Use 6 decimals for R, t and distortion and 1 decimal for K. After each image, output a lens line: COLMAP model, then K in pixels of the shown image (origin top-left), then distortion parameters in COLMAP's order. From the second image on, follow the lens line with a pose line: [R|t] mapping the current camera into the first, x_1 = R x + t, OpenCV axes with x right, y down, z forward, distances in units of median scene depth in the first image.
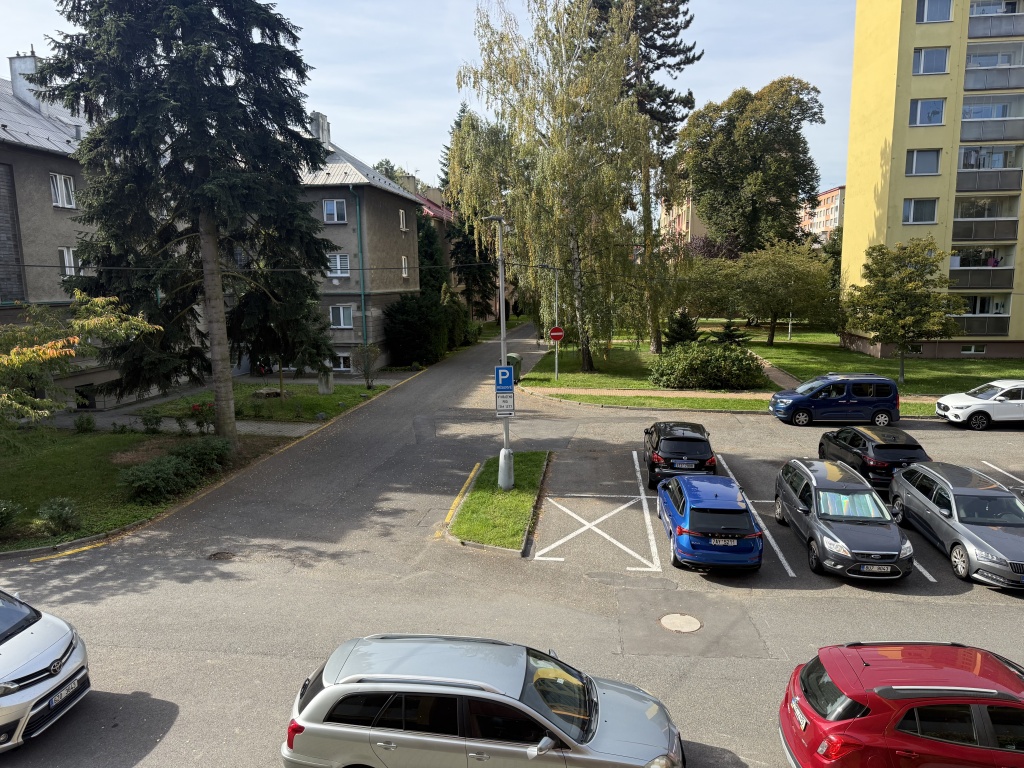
lens RADIAL K [[738.5, 0, 512.0], [0, 738.5, 384.0], [0, 0, 1]] dist [0.140720, -0.212965]
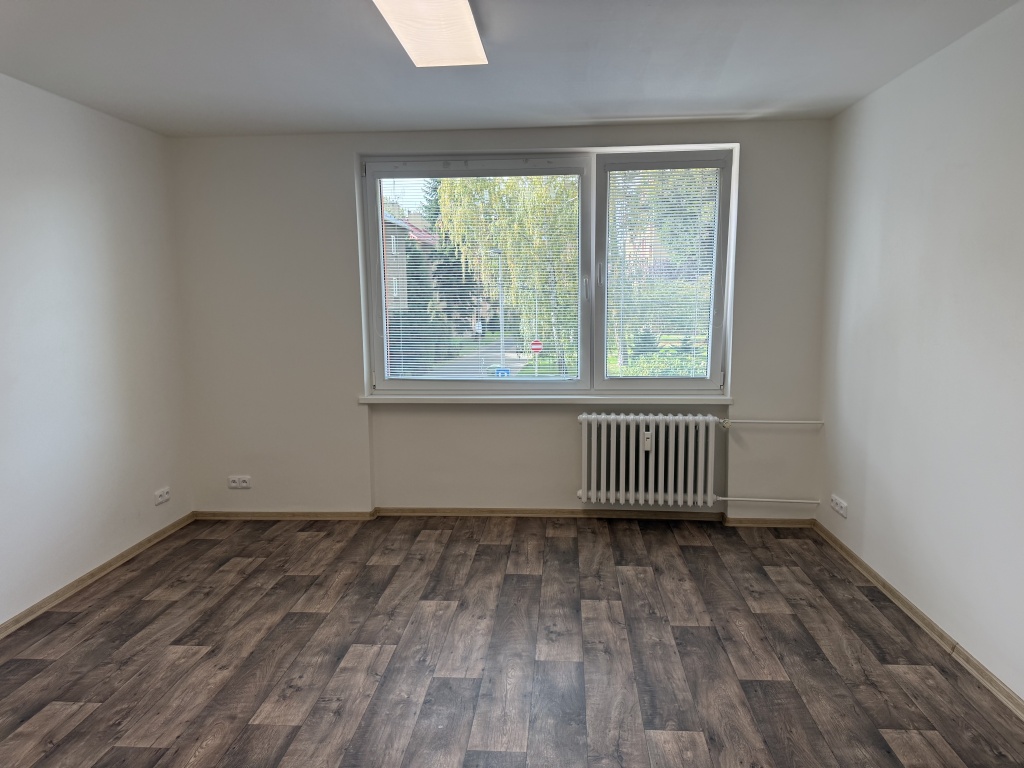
lens RADIAL K [[738.5, 0, 512.0], [0, 738.5, 384.0], [0, 0, 1]] dist [0.140720, -0.212965]
pose [[0.999019, -0.000679, 0.044272, -0.023366], [0.001765, 0.999698, -0.024491, 0.014746], [-0.044242, 0.024545, 0.998719, -0.112585]]
